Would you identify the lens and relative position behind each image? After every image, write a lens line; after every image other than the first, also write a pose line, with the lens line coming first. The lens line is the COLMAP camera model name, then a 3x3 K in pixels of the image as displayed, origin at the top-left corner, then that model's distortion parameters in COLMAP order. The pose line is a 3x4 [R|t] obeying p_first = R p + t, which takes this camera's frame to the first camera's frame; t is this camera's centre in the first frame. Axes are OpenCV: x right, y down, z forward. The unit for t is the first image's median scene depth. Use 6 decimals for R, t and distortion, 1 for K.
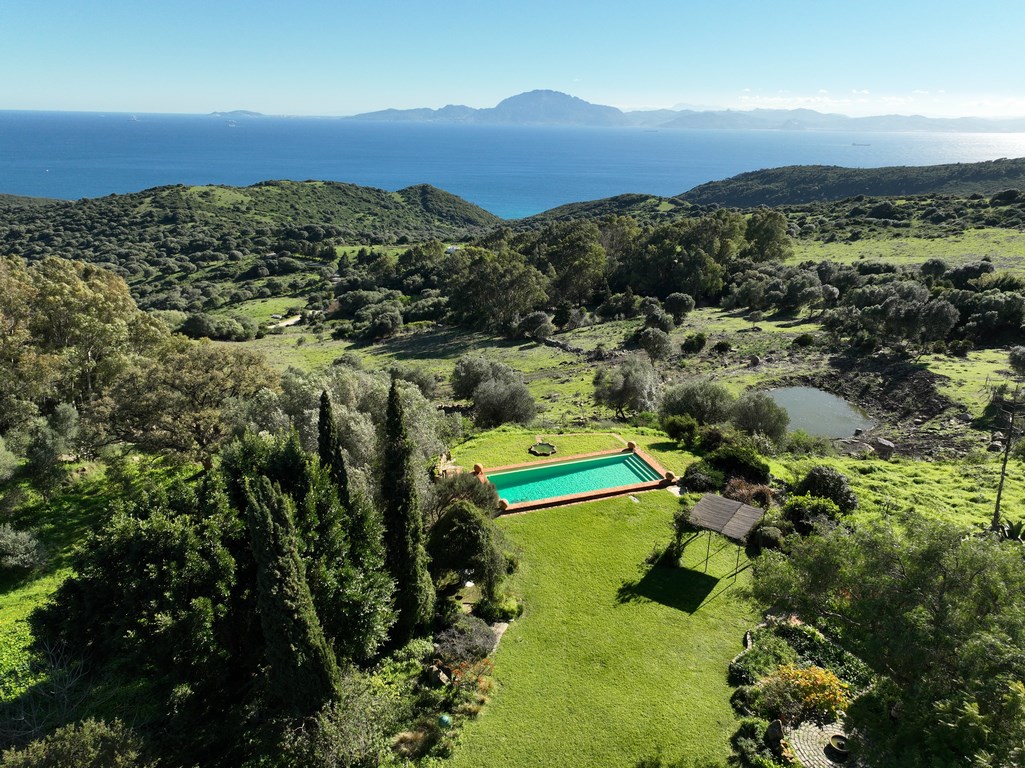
lens RADIAL K [[709.5, 0, 517.4], [0, 709.5, 388.2], [0, 0, 1]] dist [0.002824, 0.002763]
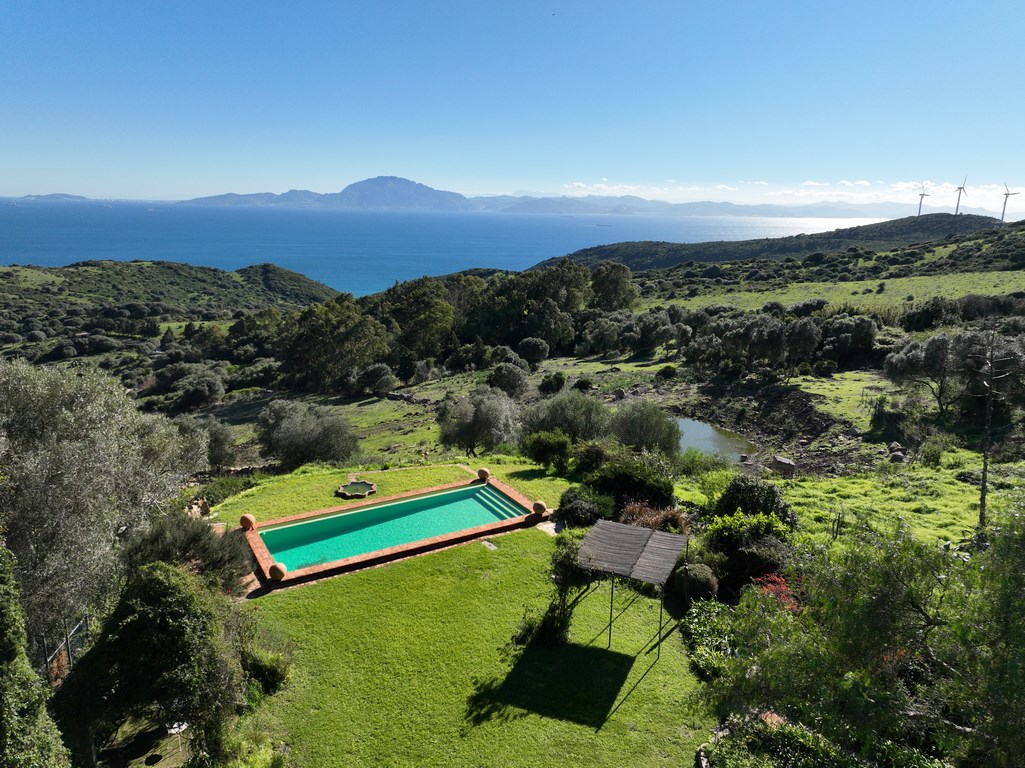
lens RADIAL K [[709.5, 0, 516.2], [0, 709.5, 383.5], [0, 0, 1]] dist [0.002824, 0.002763]
pose [[0.978984, -0.046194, 0.198634, 0.026121], [0.069012, 0.991585, -0.109530, 0.032824], [-0.191903, 0.120937, 0.973934, 0.135493]]
